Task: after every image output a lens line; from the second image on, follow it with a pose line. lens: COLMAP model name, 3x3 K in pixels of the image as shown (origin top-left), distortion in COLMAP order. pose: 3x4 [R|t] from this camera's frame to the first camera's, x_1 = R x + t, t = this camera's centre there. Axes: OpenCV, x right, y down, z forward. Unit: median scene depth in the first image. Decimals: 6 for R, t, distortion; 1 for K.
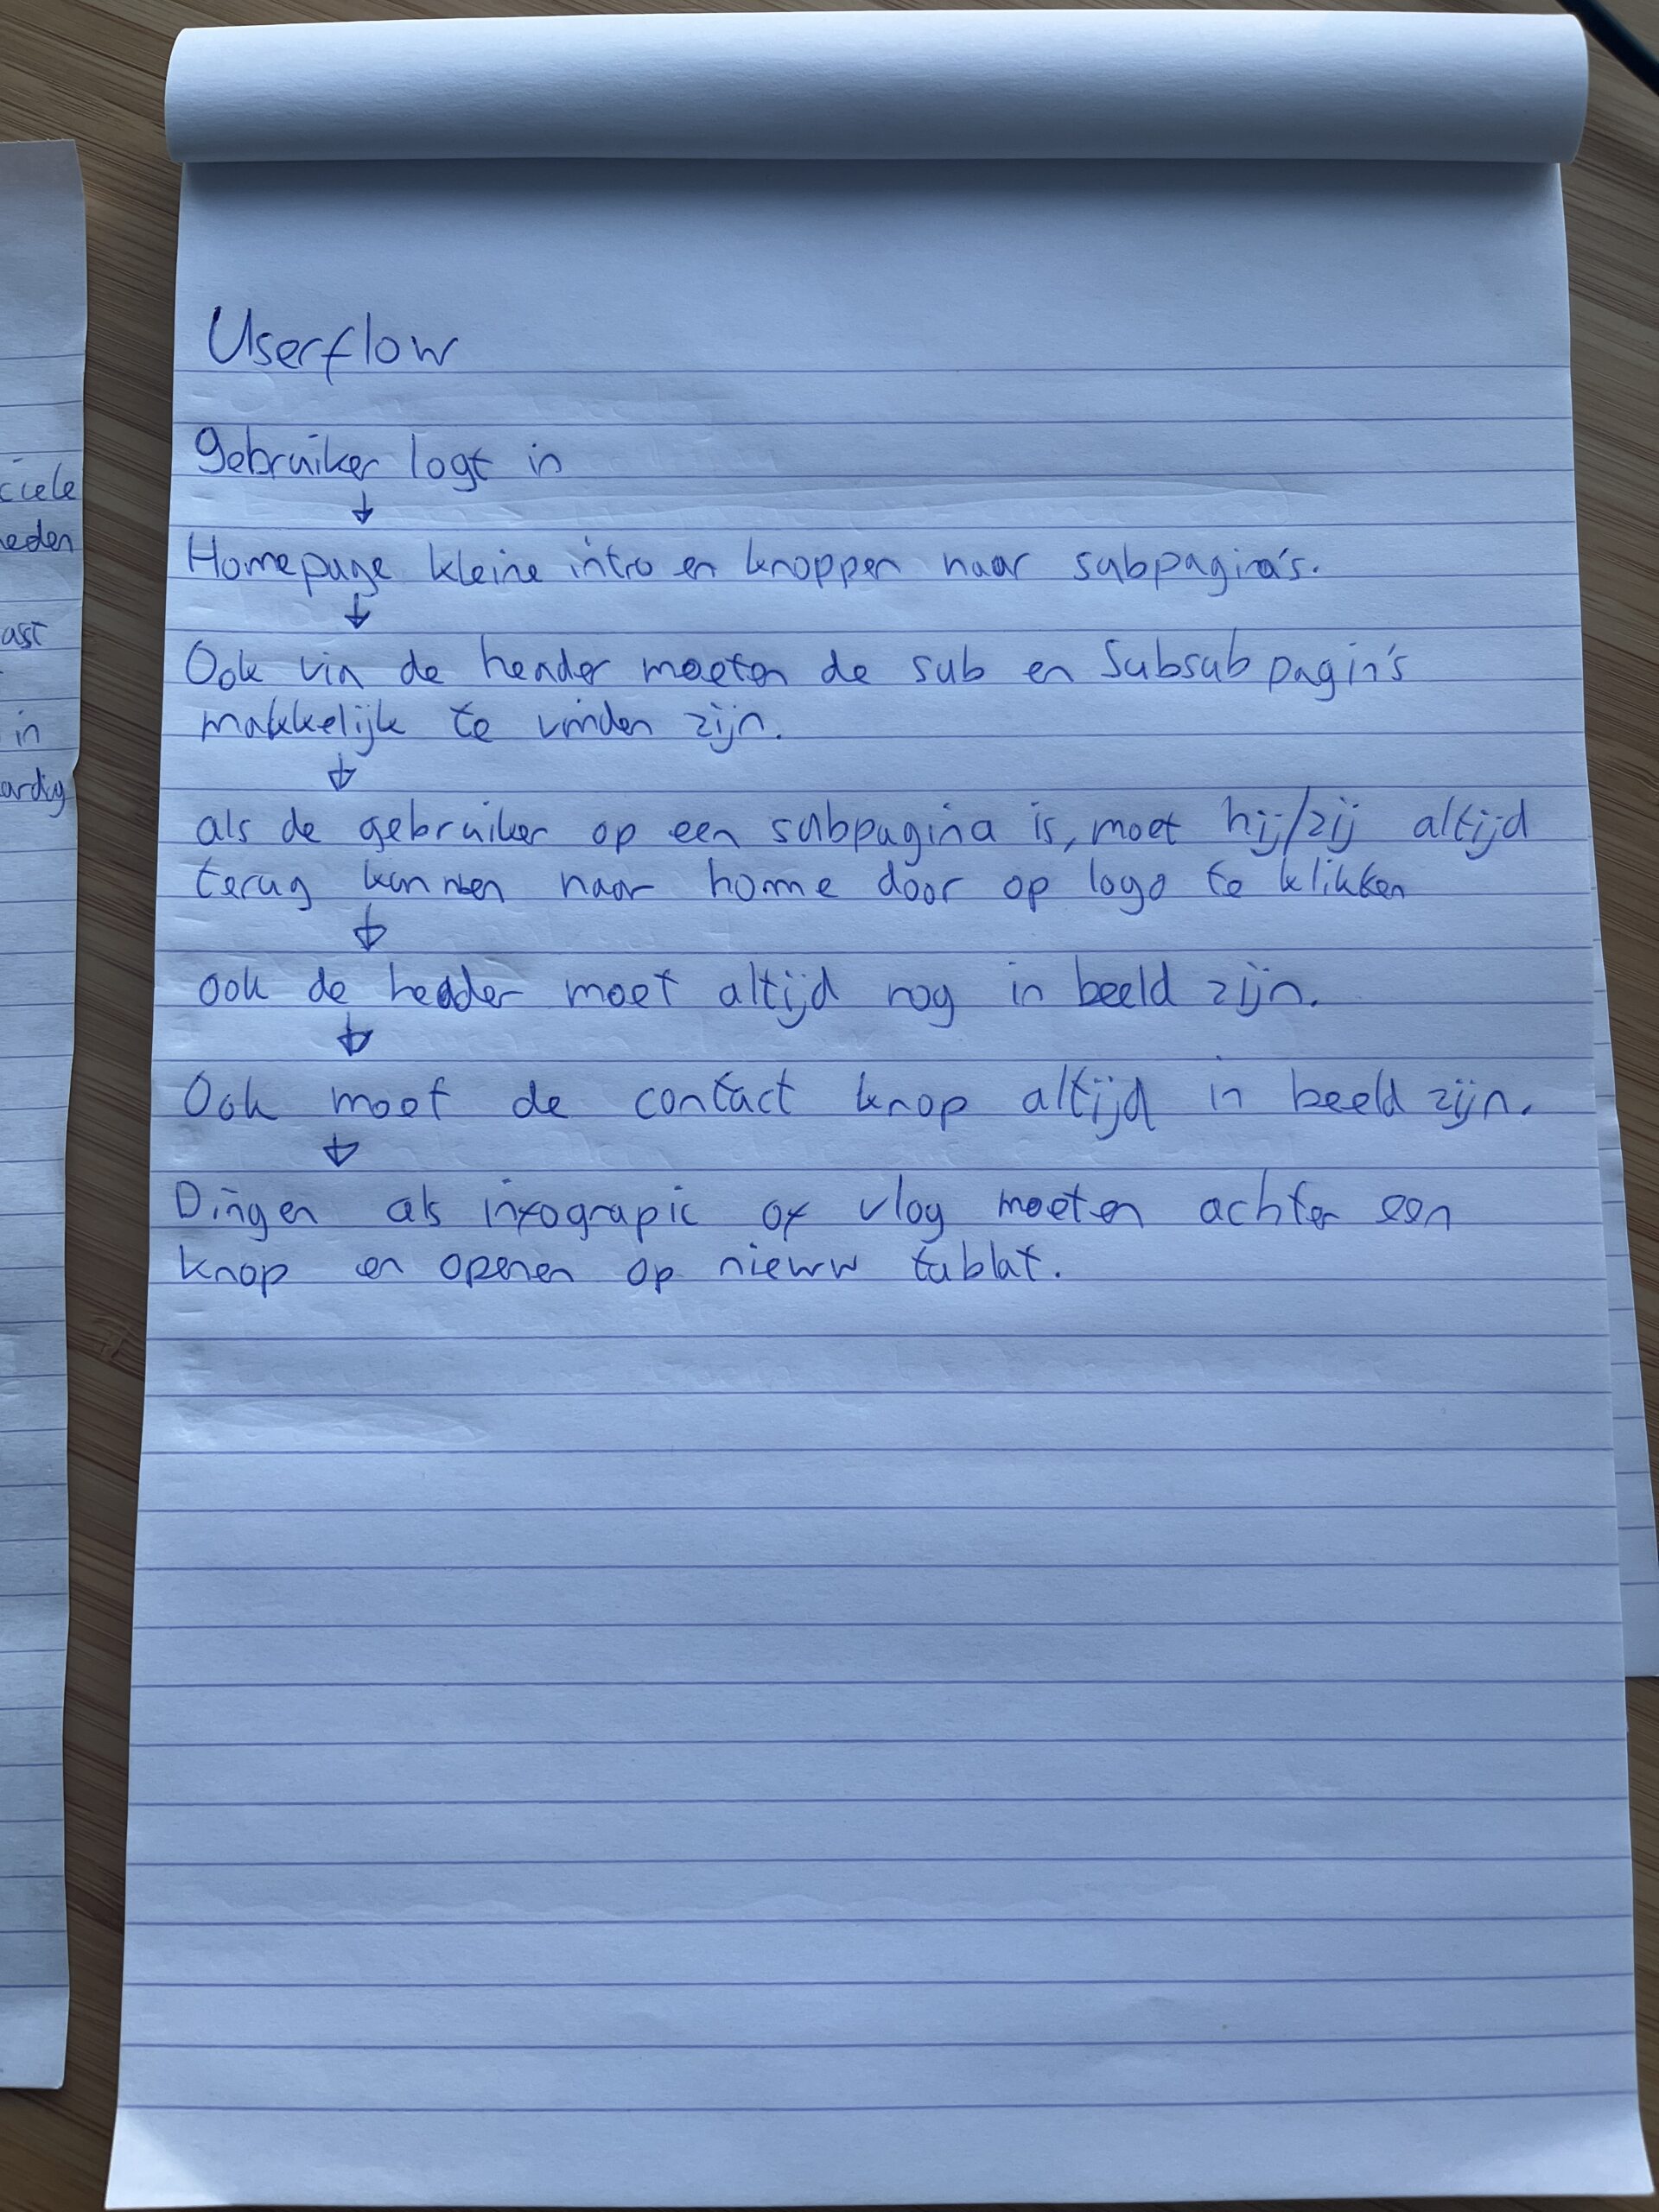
lens RADIAL K [[1679.9, 0, 829.8], [0, 1679.9, 1107.9], [0, 0, 1]] dist [0.008772, 0.002805]
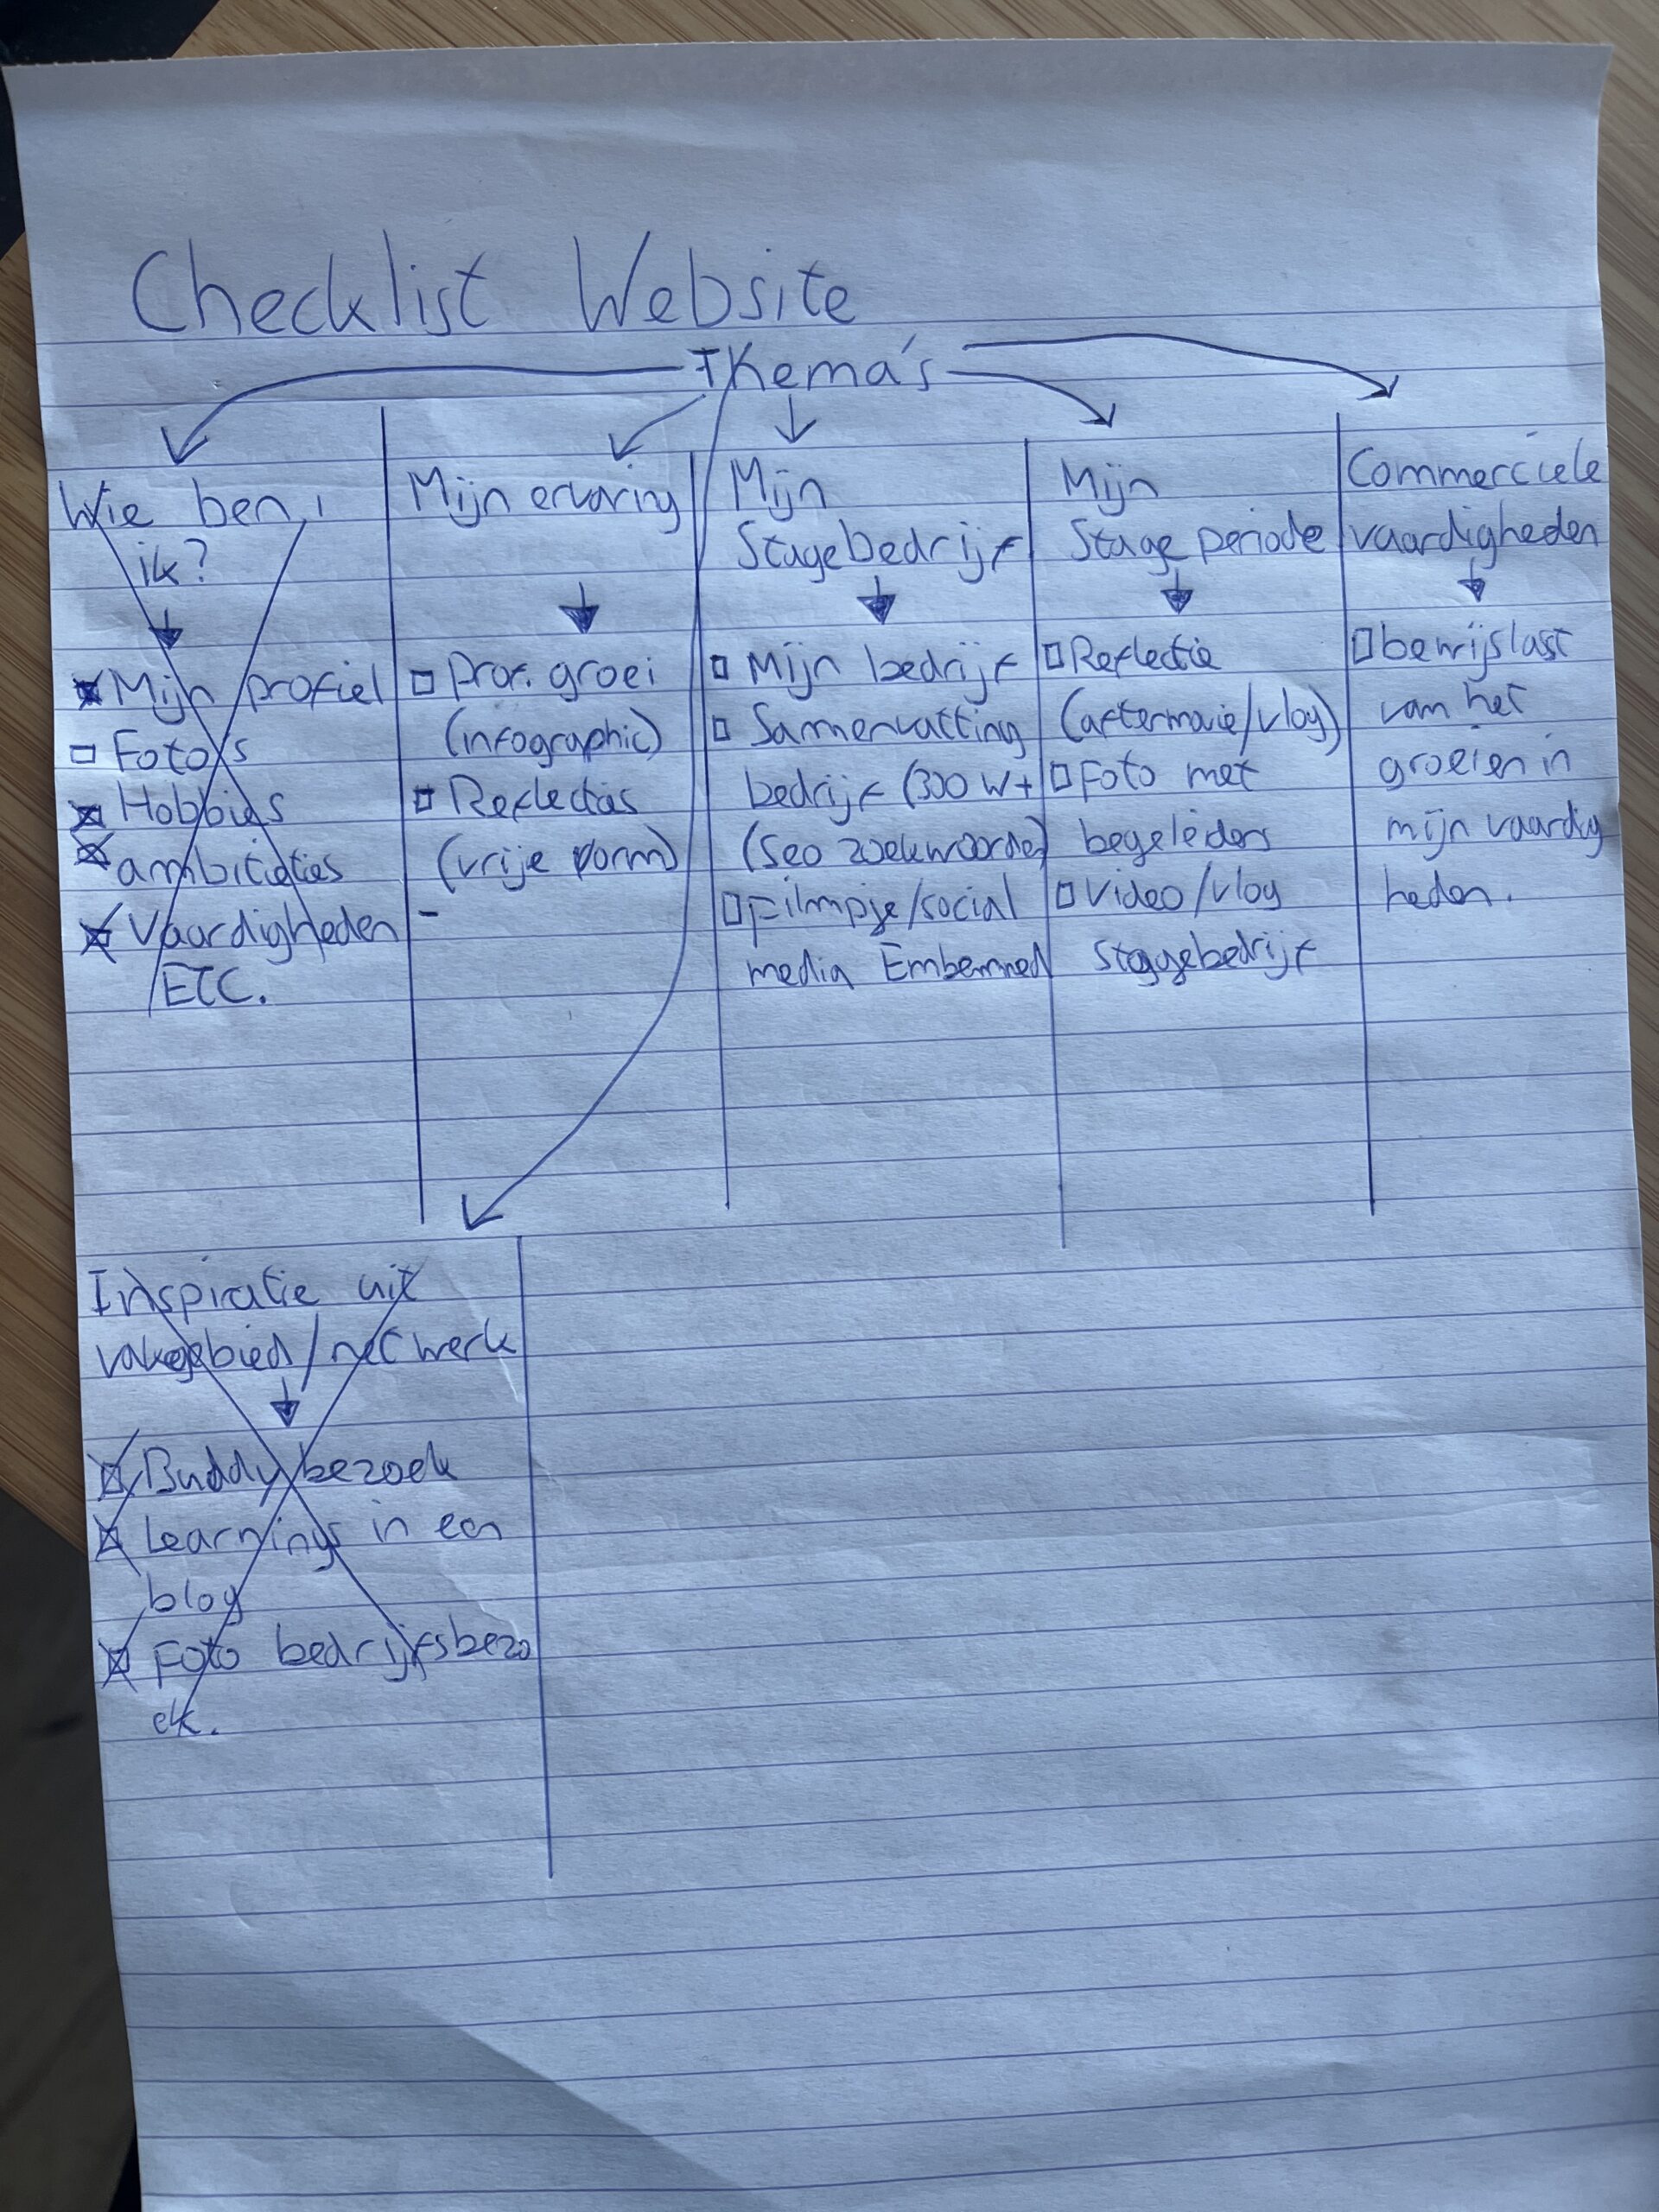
lens RADIAL K [[1679.9, 0, 829.5], [0, 1679.9, 1104.7], [0, 0, 1]] dist [0.008772, 0.002805]
pose [[0.995900, -0.032529, 0.084406, -0.930692], [0.024230, 0.994935, 0.097555, -0.138851], [-0.087152, -0.095110, 0.991644, 0.150047]]
